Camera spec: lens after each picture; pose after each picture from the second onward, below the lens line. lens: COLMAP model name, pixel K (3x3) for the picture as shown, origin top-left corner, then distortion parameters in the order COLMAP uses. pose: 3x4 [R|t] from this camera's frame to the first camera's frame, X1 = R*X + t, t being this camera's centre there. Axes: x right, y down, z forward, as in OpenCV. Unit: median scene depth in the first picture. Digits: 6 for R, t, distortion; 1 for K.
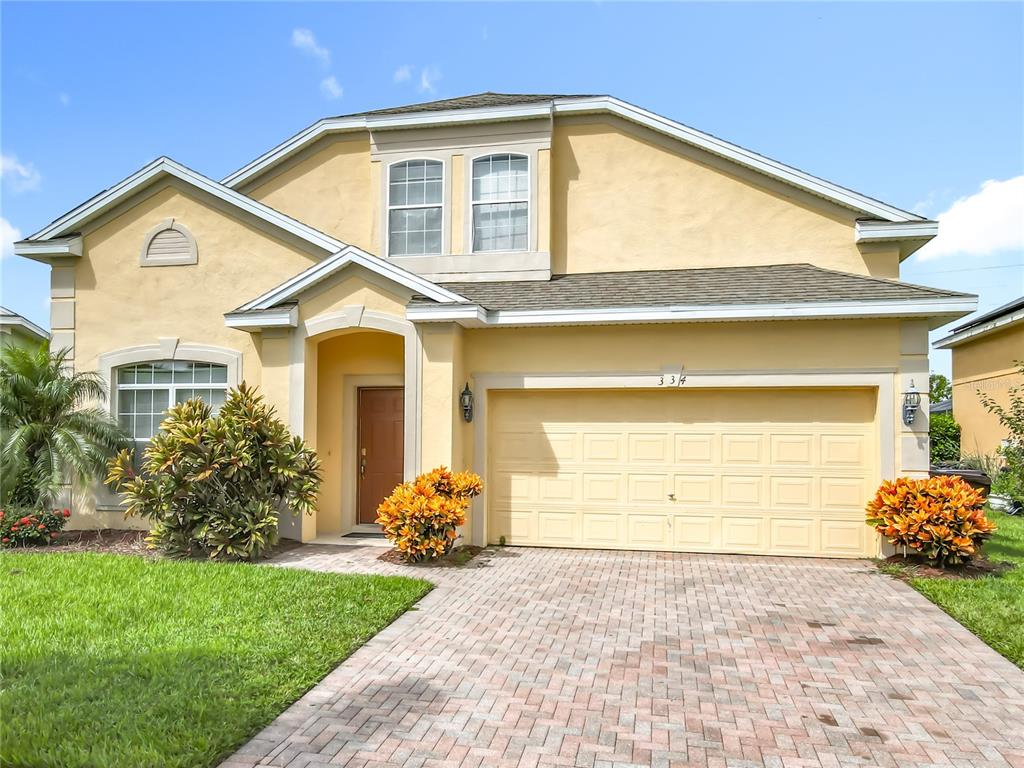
lens RADIAL K [[764.8, 0, 490.7], [0, 764.8, 405.2], [0, 0, 1]] dist [0.004874, 0.002933]
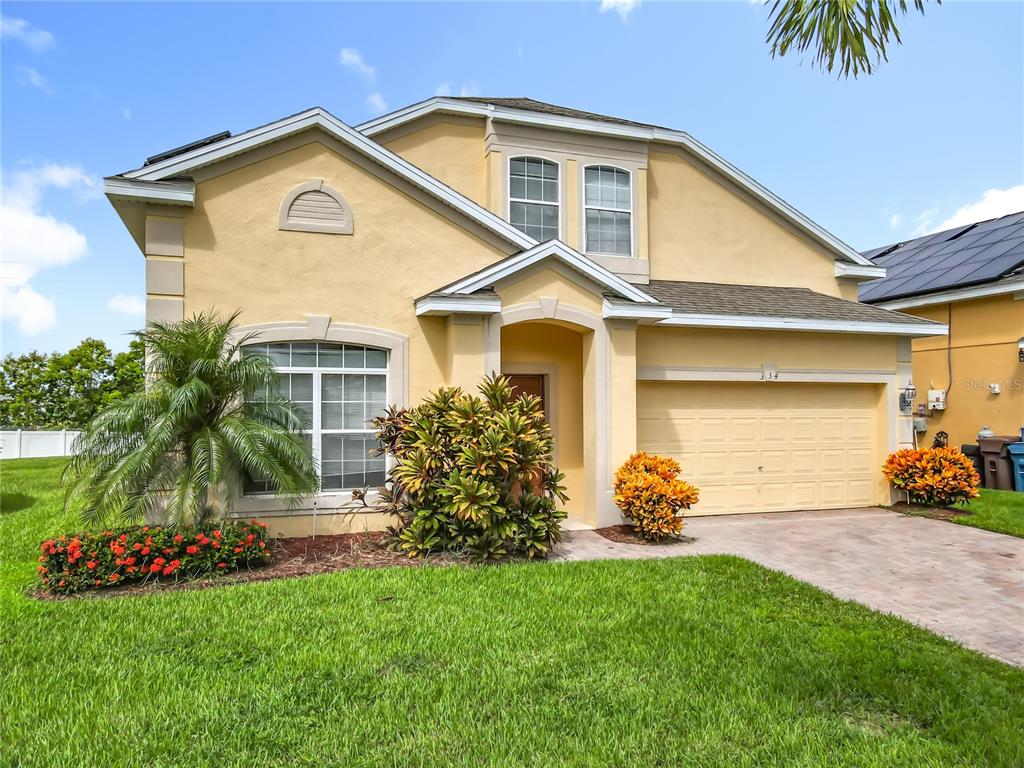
lens RADIAL K [[705.2, 0, 512.0], [0, 705.2, 384.0], [0, 0, 1]] dist [0.008049, 0.001203]
pose [[0.866679, 0.011338, 0.498738, -0.634901], [-0.015024, 0.999881, 0.003377, -0.015288], [-0.498640, -0.010420, 0.866746, 0.188610]]
